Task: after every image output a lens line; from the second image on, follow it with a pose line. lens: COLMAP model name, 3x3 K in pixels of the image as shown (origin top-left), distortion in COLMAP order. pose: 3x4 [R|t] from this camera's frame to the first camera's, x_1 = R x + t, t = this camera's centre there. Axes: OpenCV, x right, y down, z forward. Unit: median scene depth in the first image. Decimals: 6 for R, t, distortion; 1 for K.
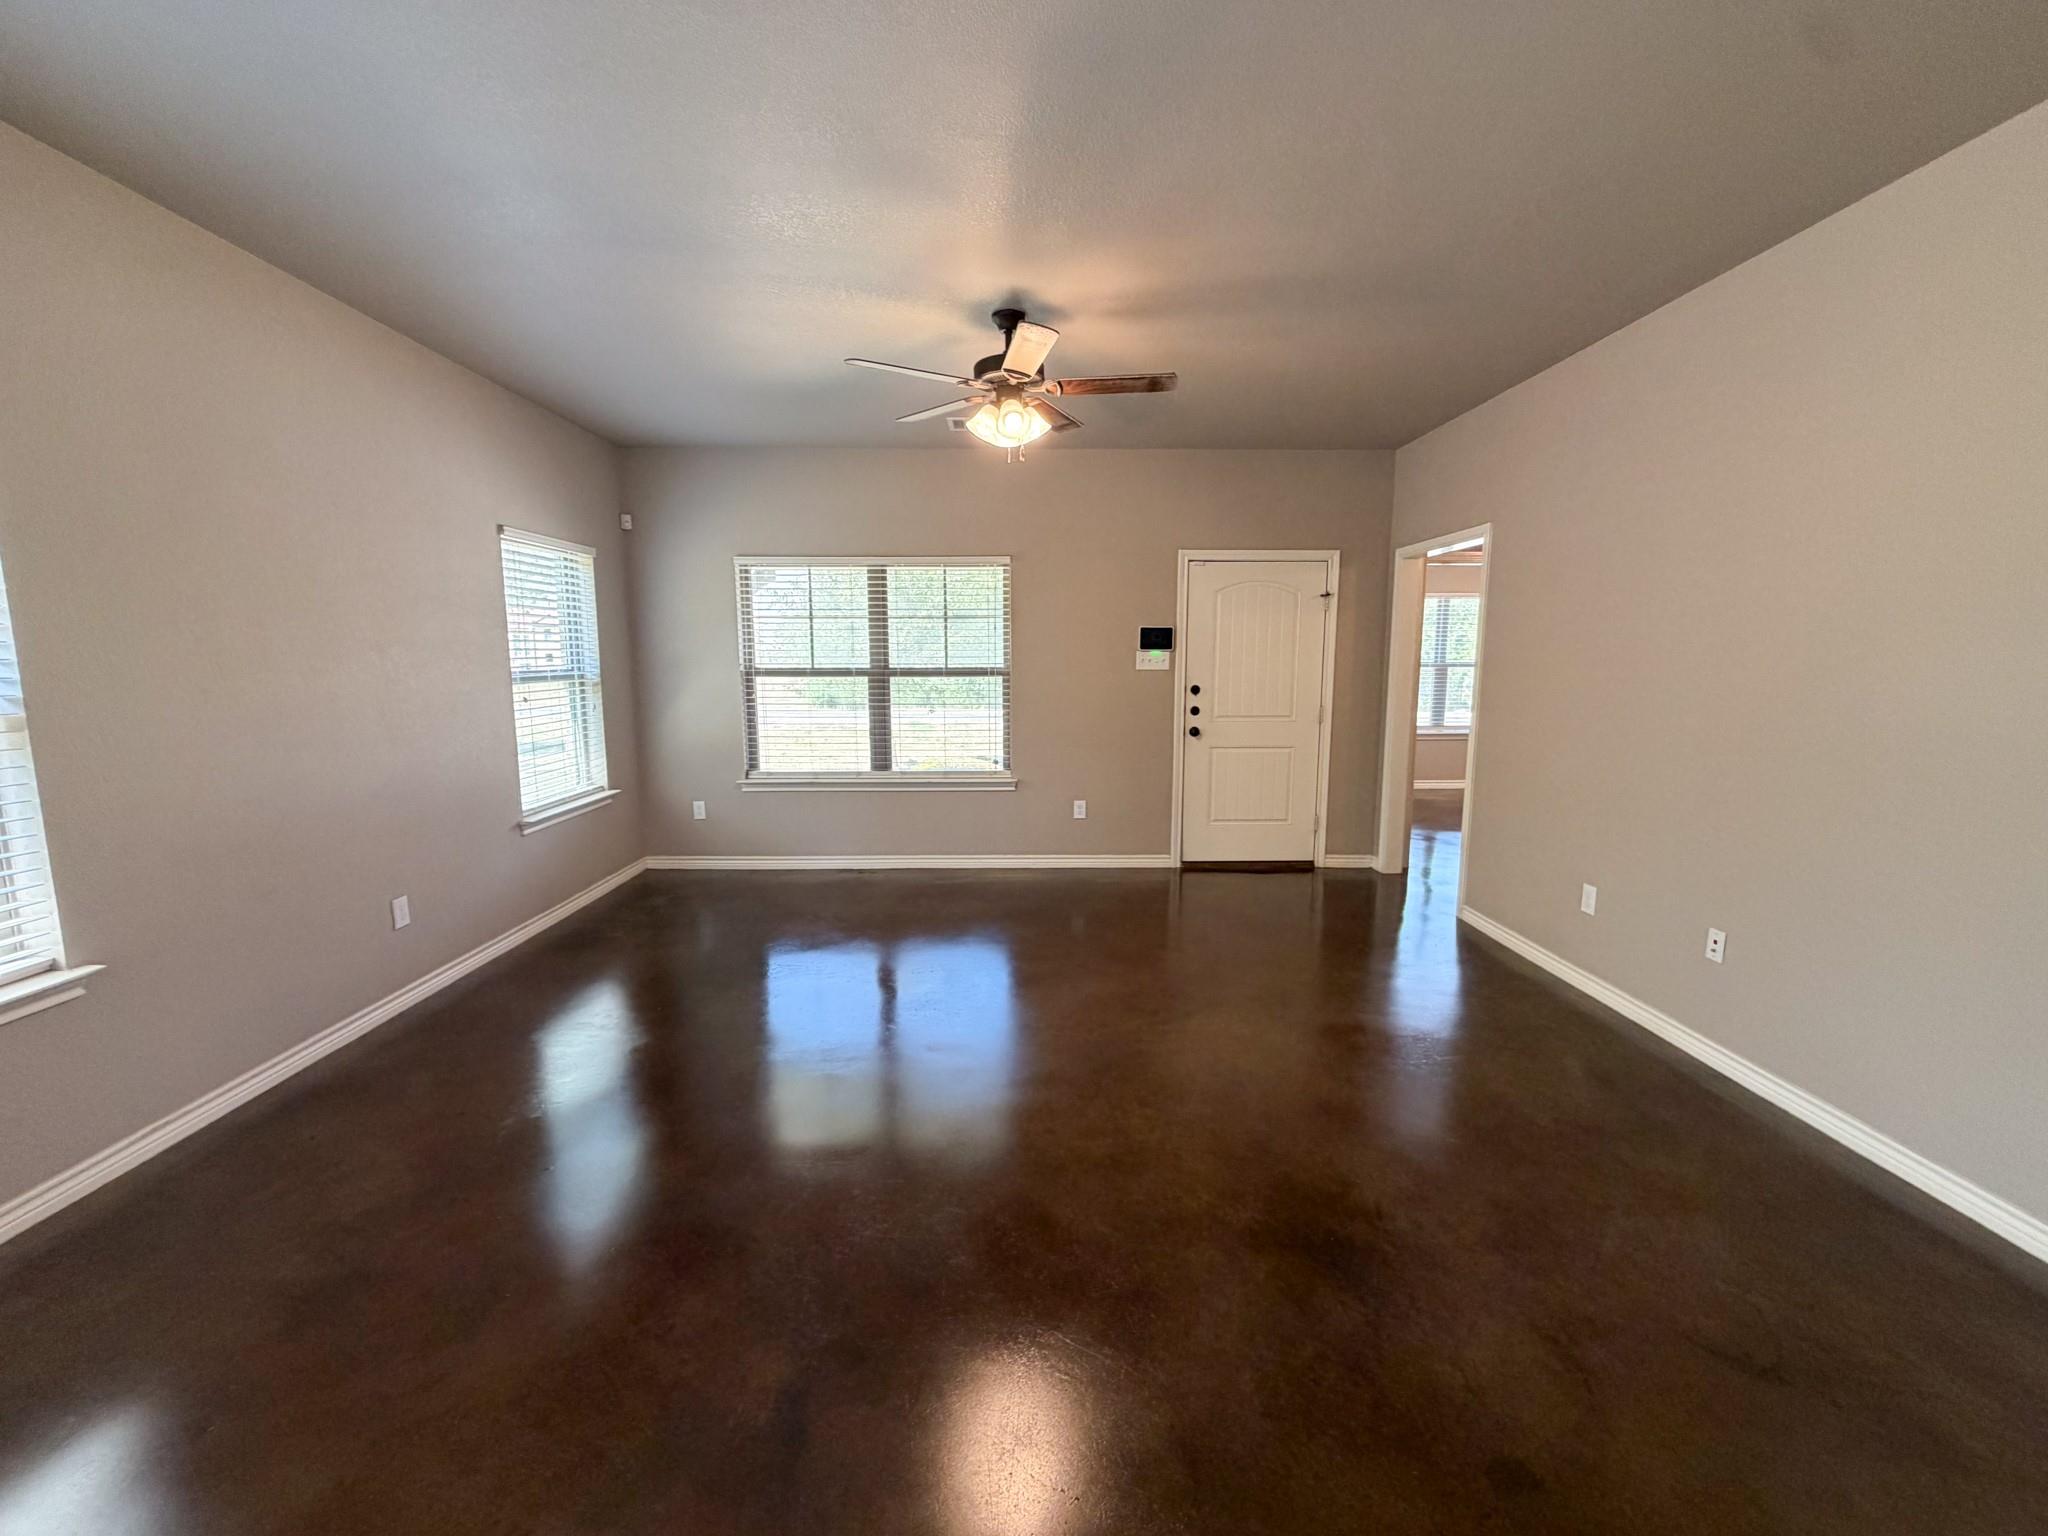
lens RADIAL K [[817.0, 0, 1024.0], [0, 817.0, 768.0], [0, 0, 1]] dist [-0.001301, -0.000095]
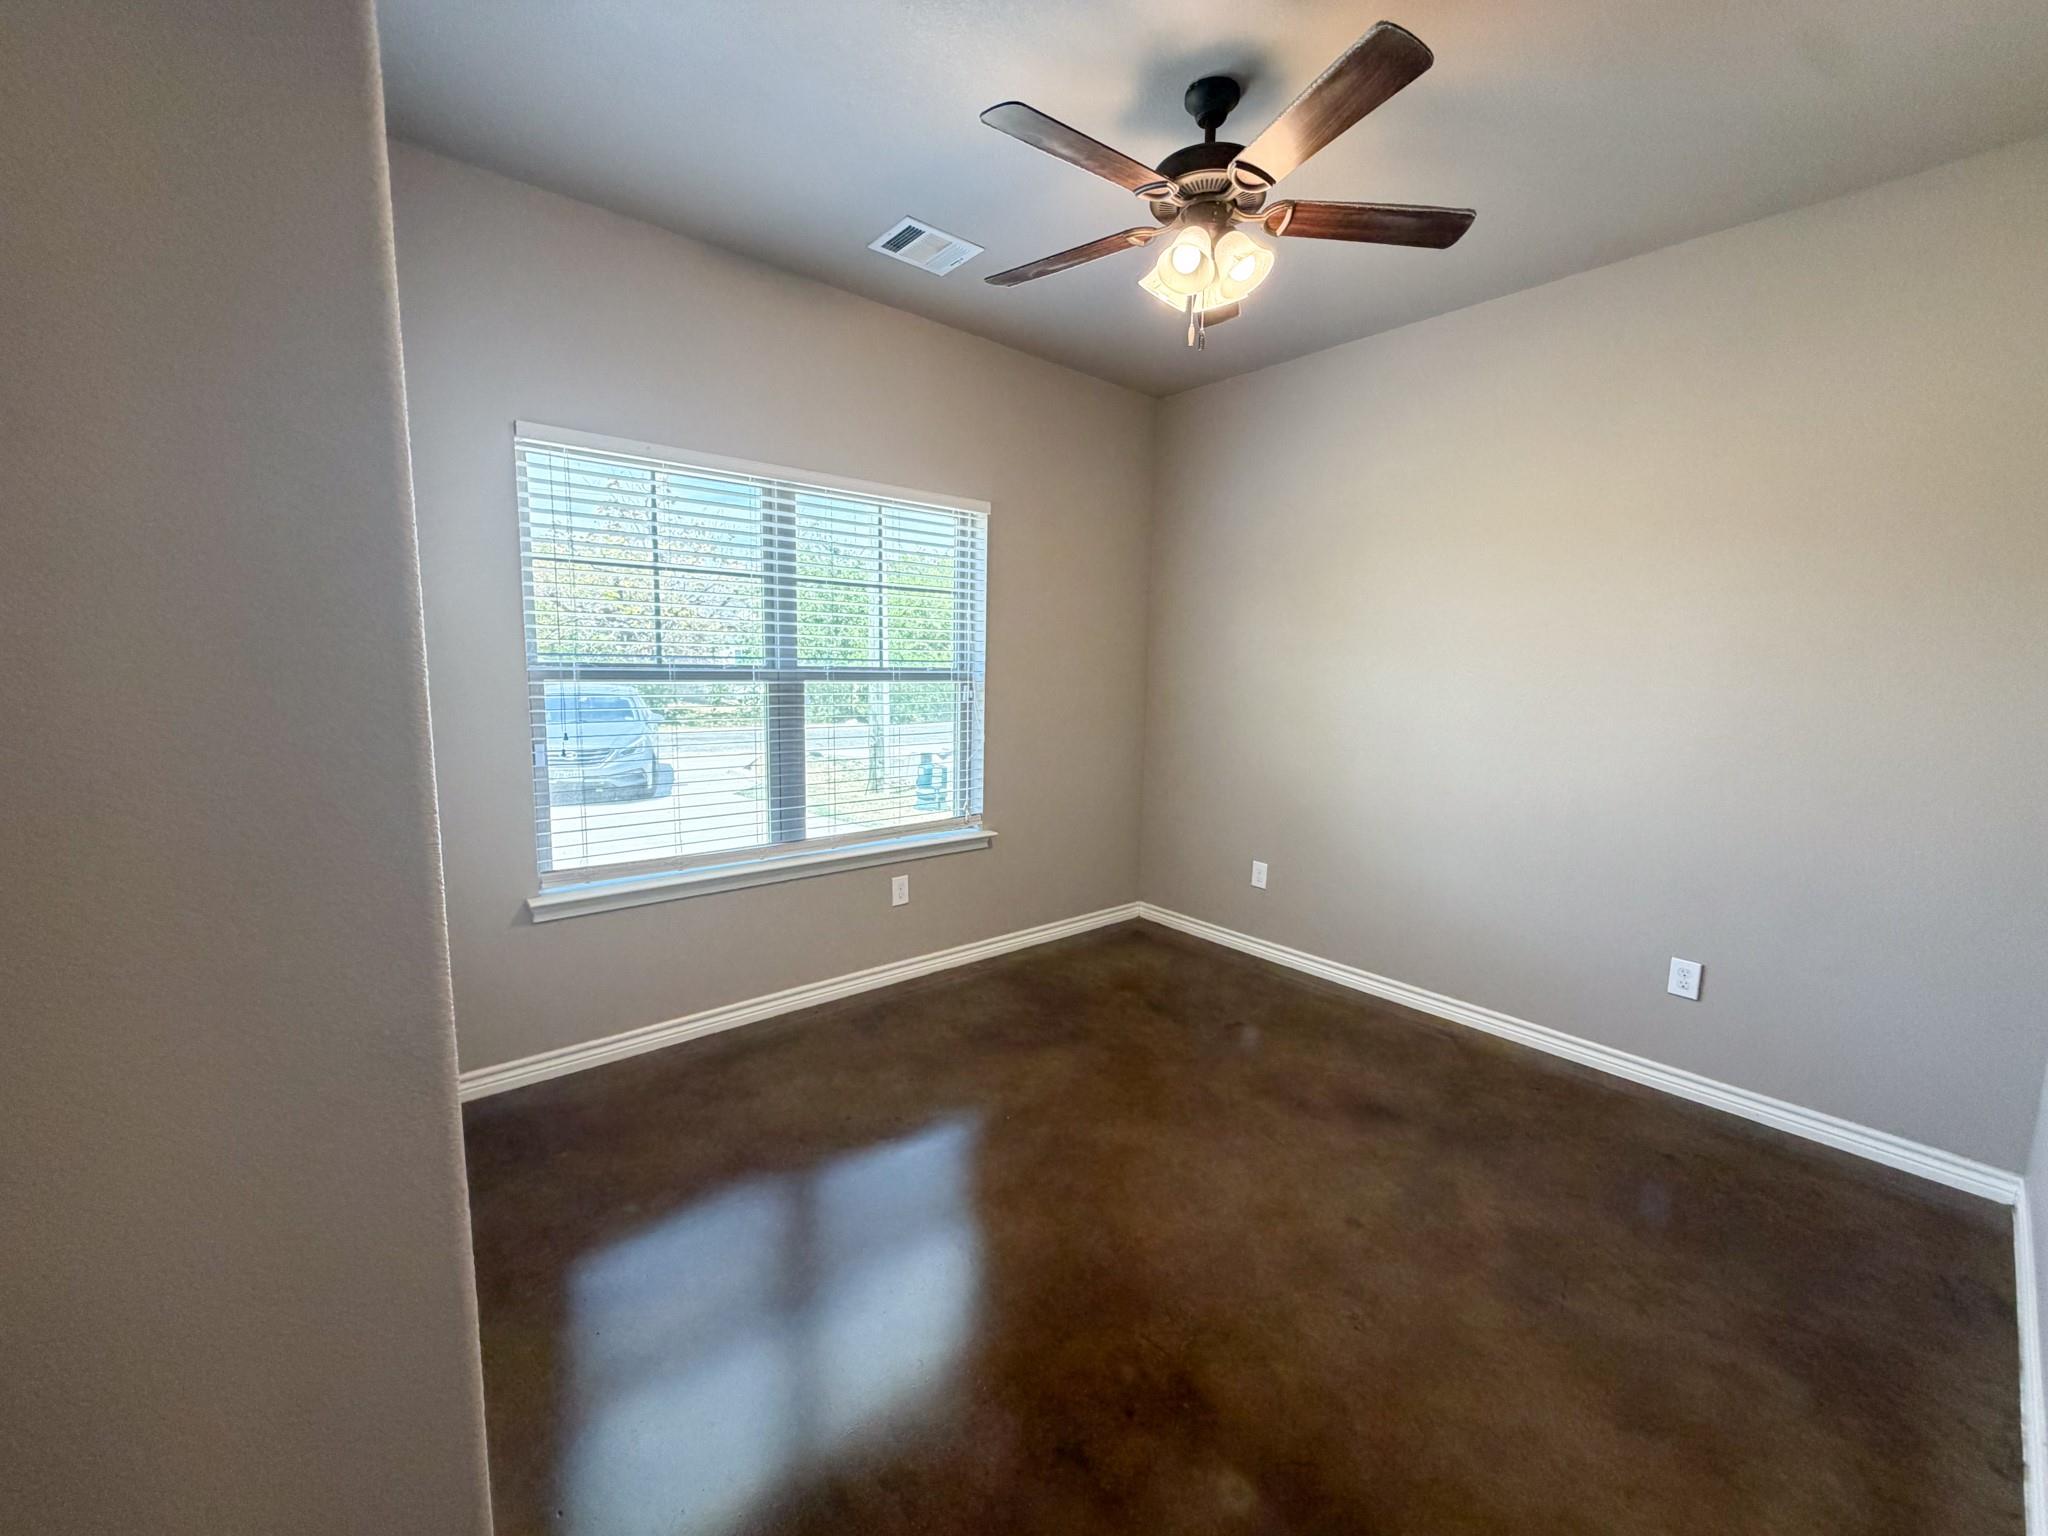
lens RADIAL K [[817.0, 0, 1024.0], [0, 817.0, 768.0], [0, 0, 1]] dist [-0.001301, -0.000095]
pose [[0.799182, -0.066467, 0.597403, -0.392063], [0.070782, 0.997359, 0.016276, -0.048414], [-0.596907, 0.029277, 0.801776, 0.442714]]
